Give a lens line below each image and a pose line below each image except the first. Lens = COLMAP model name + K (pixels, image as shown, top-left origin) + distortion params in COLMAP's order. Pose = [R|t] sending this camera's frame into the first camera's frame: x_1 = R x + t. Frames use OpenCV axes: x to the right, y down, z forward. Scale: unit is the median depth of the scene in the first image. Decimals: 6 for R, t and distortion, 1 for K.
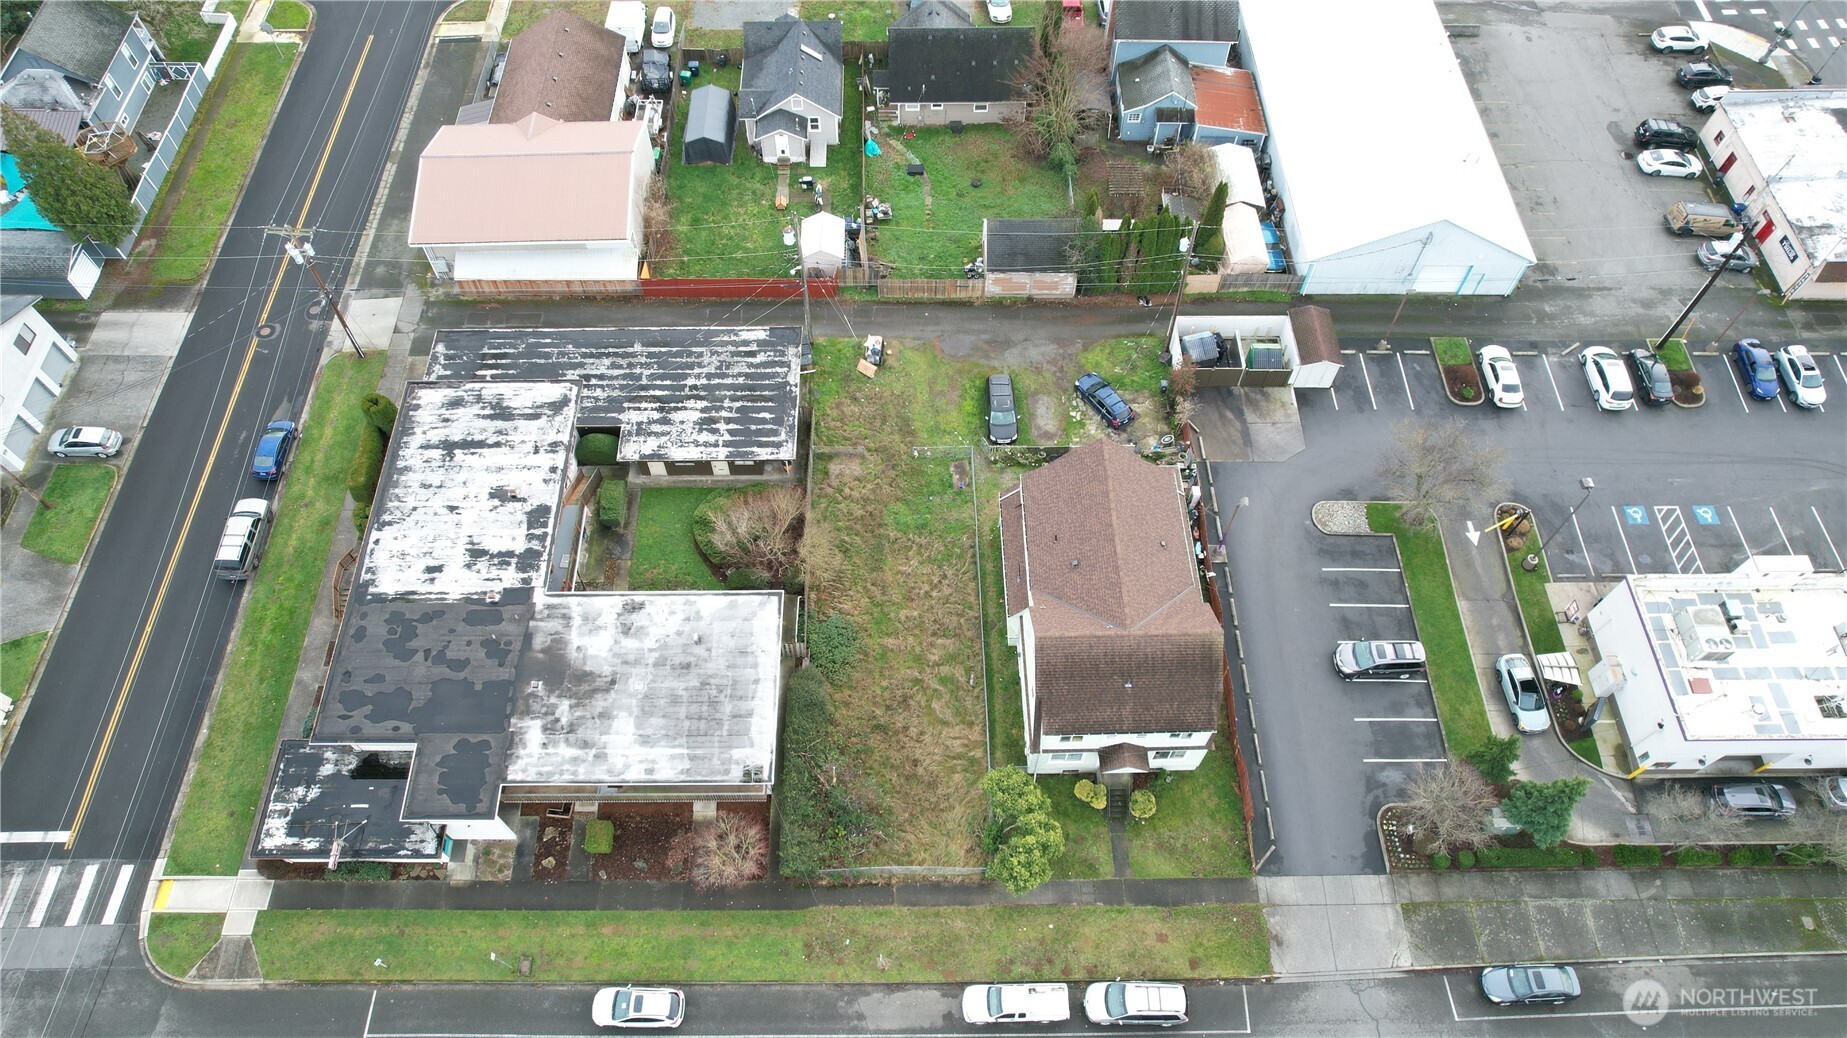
lens RADIAL K [[1188.5, 0, 918.0], [0, 1188.5, 522.3], [0, 0, 1]] dist [-0.093208, 0.081991]
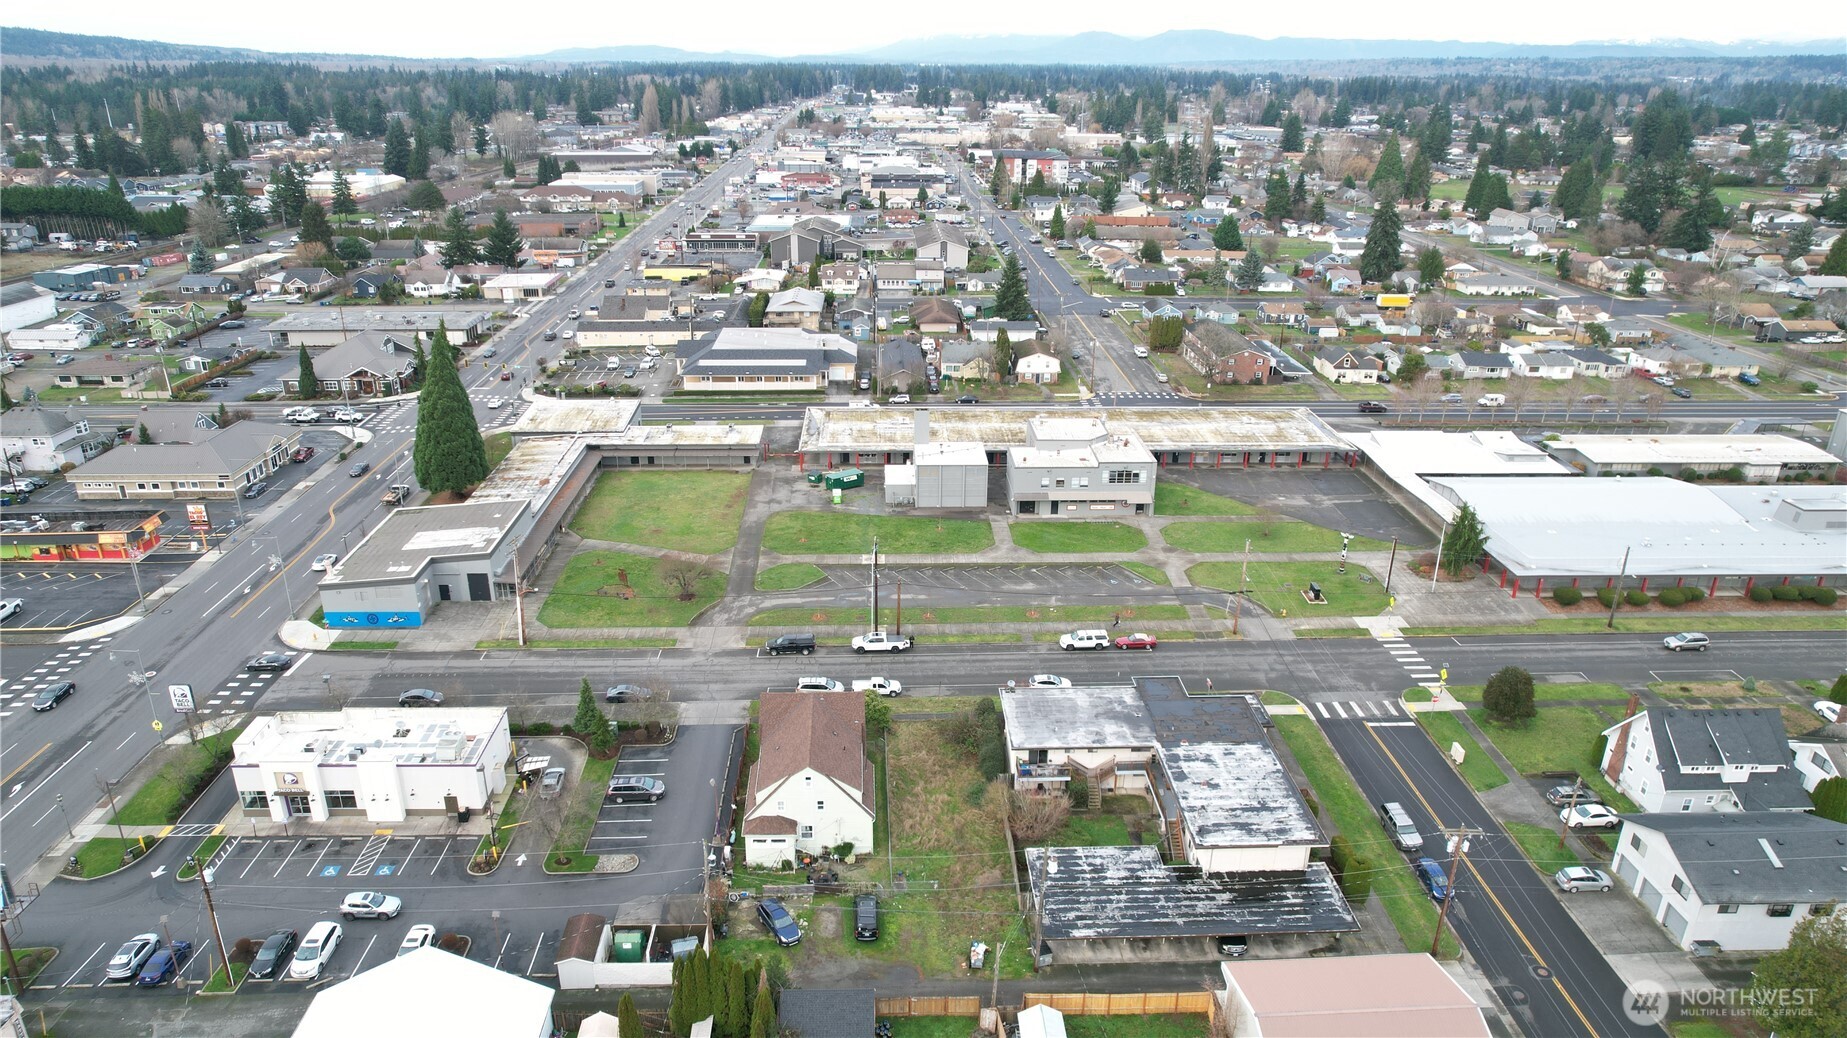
lens RADIAL K [[1188.5, 0, 918.0], [0, 1188.5, 522.3], [0, 0, 1]] dist [-0.093208, 0.081991]
pose [[-0.999515, -0.009179, -0.029750, 0.070424], [-0.030936, 0.185323, 0.982191, -1.649874], [-0.003502, 0.982635, -0.185517, 1.016790]]
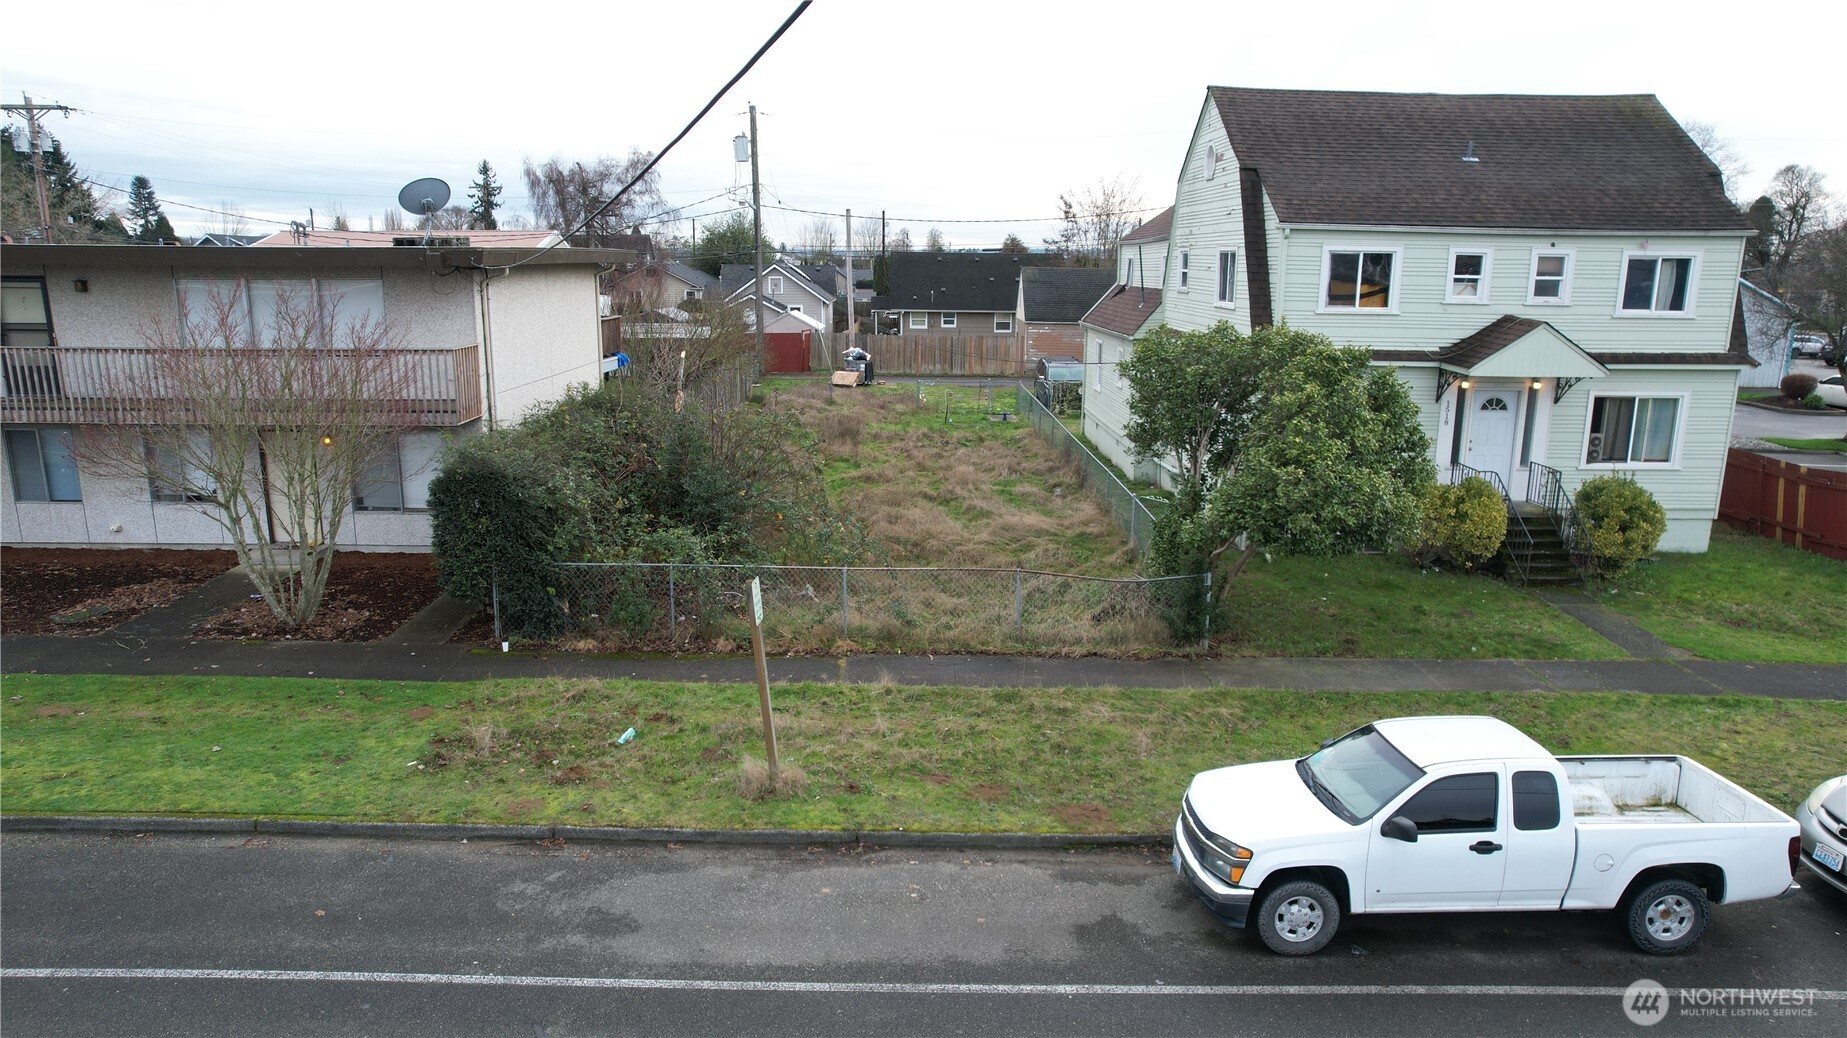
lens RADIAL K [[1188.5, 0, 918.0], [0, 1188.5, 522.3], [0, 0, 1]] dist [-0.093208, 0.081991]
pose [[0.999987, 0.003430, -0.003825, -0.001913], [-0.005131, 0.702908, -0.711262, 0.465159], [0.000249, 0.711273, 0.702916, 0.767572]]
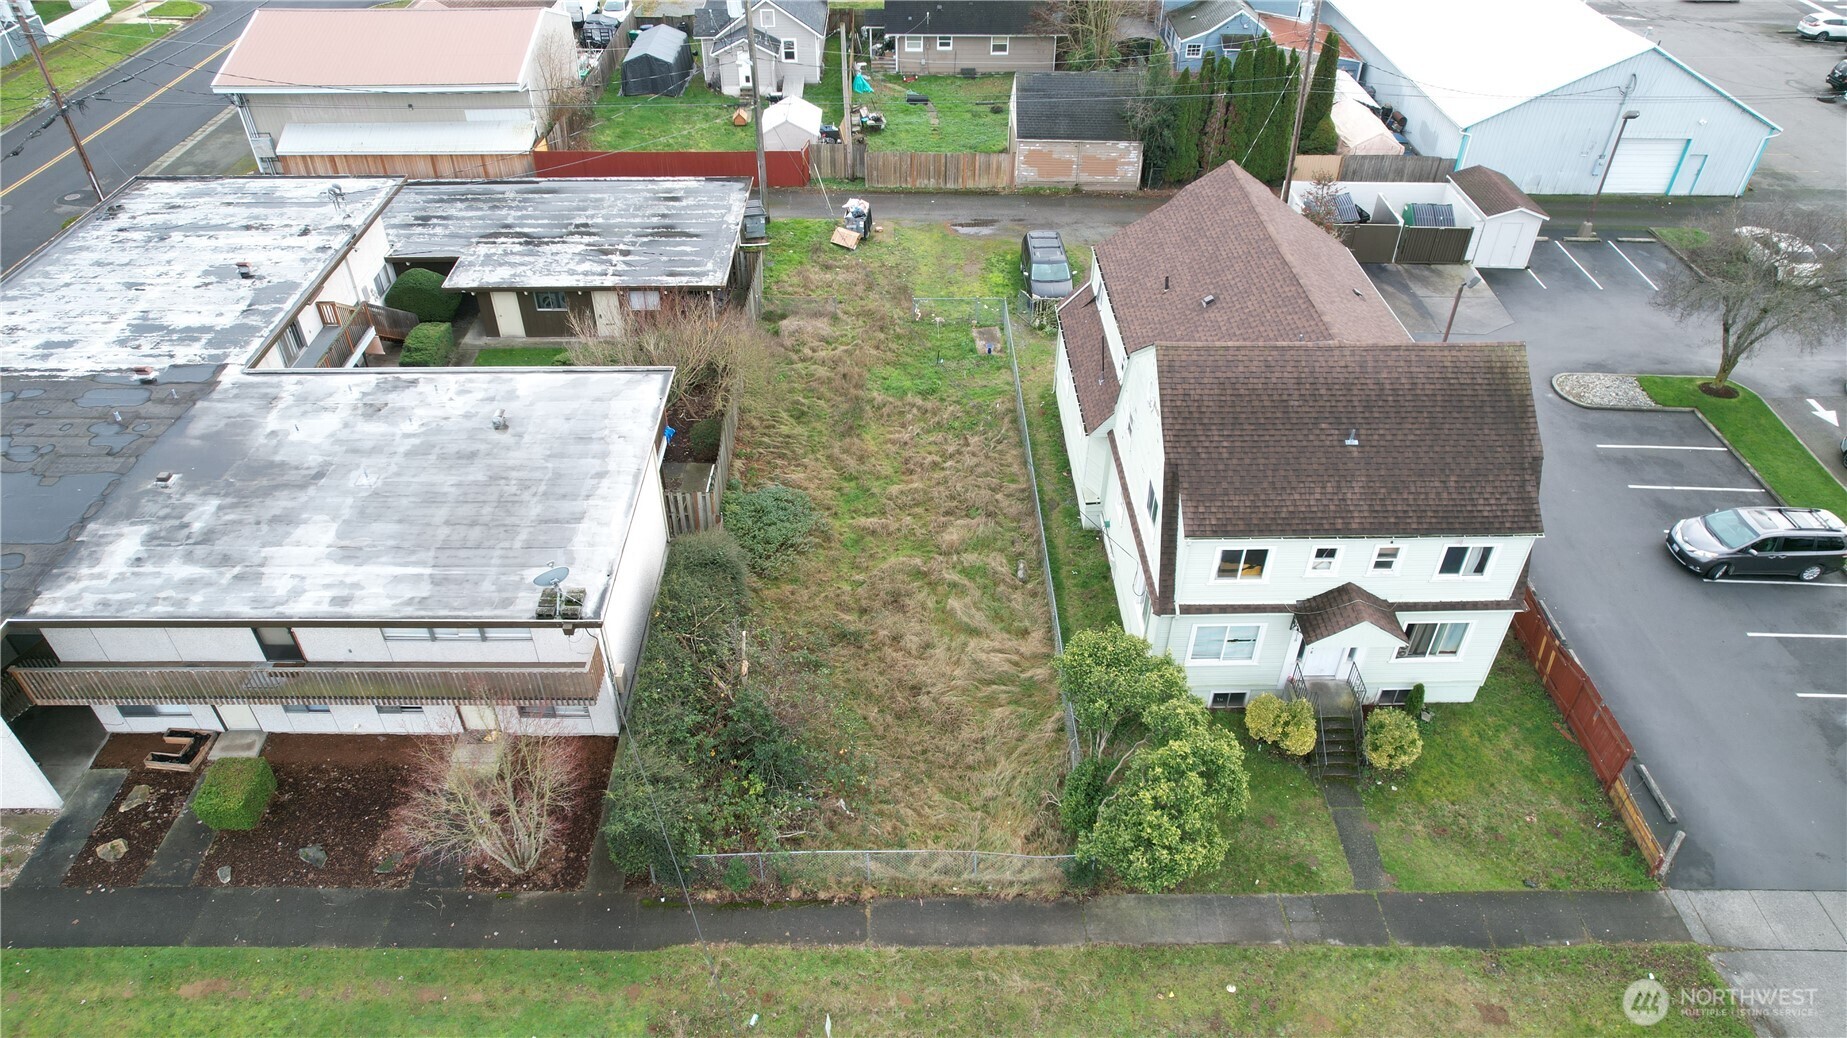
lens RADIAL K [[1188.5, 0, 918.0], [0, 1188.5, 522.3], [0, 0, 1]] dist [-0.093208, 0.081991]
pose [[0.999998, 0.001538, -0.001041, -0.000817], [-0.001794, 0.944845, -0.327512, 0.308942], [0.000479, 0.327513, 0.944847, 0.519014]]
